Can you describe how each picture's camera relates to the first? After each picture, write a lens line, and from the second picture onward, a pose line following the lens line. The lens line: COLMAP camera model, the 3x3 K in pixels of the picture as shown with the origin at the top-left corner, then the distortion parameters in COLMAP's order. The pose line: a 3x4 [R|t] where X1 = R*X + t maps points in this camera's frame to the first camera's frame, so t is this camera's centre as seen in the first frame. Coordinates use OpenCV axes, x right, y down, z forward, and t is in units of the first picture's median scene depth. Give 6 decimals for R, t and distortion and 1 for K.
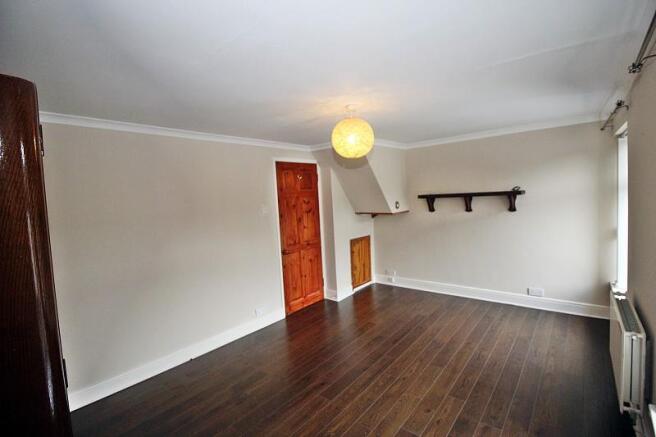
lens RADIAL K [[306.8, 0, 328.0], [0, 306.8, 218.5], [0, 0, 1]] dist [-0.020091, -0.000401]
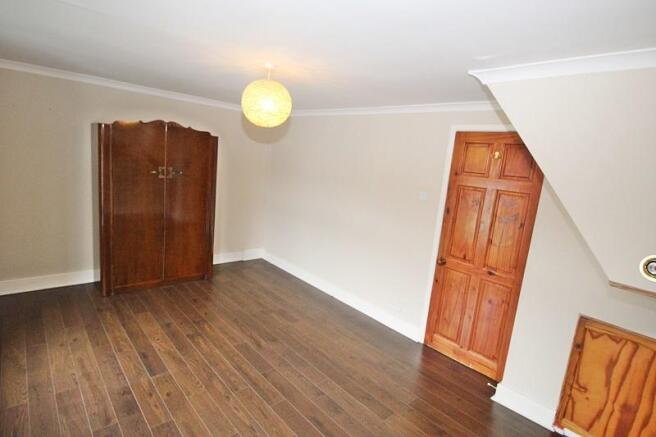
lens RADIAL K [[343.5, 0, 328.0], [0, 343.5, 218.5], [0, 0, 1]] dist [-0.015205, -0.001088]
pose [[-0.149899, 0.210588, -0.966014, 0.980563], [-0.163947, 0.958233, 0.234332, -0.195154], [0.975014, 0.193501, -0.109113, 1.249300]]
